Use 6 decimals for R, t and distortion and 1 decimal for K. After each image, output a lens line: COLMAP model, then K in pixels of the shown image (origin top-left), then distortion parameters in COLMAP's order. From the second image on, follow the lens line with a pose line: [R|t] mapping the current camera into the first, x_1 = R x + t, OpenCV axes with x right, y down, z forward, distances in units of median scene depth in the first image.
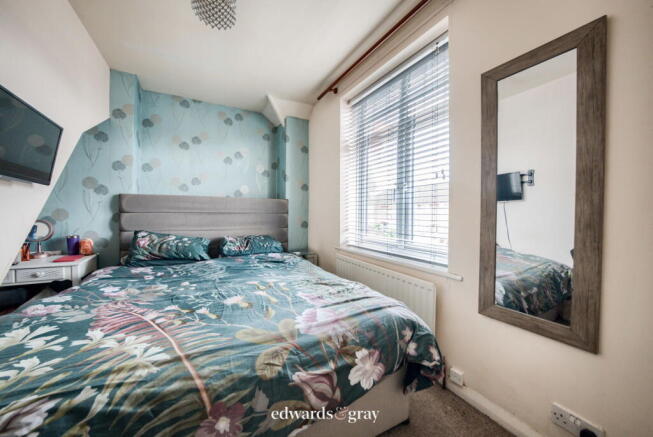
lens RADIAL K [[225.2, 0, 326.5], [0, 225.2, 218.5], [0, 0, 1]] dist [-0.001459, -0.000092]
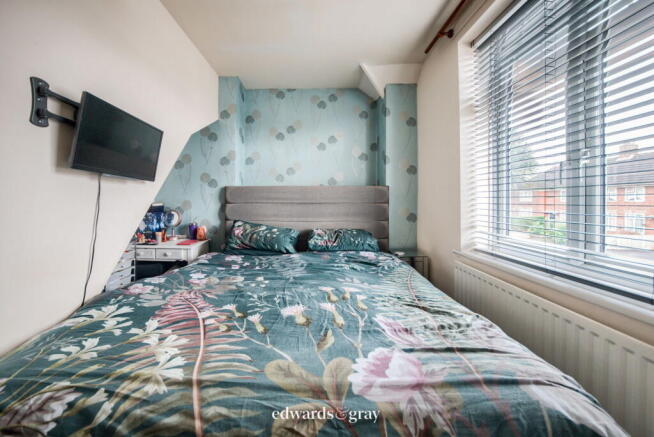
lens RADIAL K [[240.1, 0, 326.3], [0, 240.1, 202.7], [0, 0, 1]] dist [-0.020053, -0.000072]
pose [[0.868596, -0.000789, -0.495520, 0.101681], [-0.008084, 0.999843, -0.015762, -0.015096], [0.495455, 0.017696, 0.868454, 0.231371]]
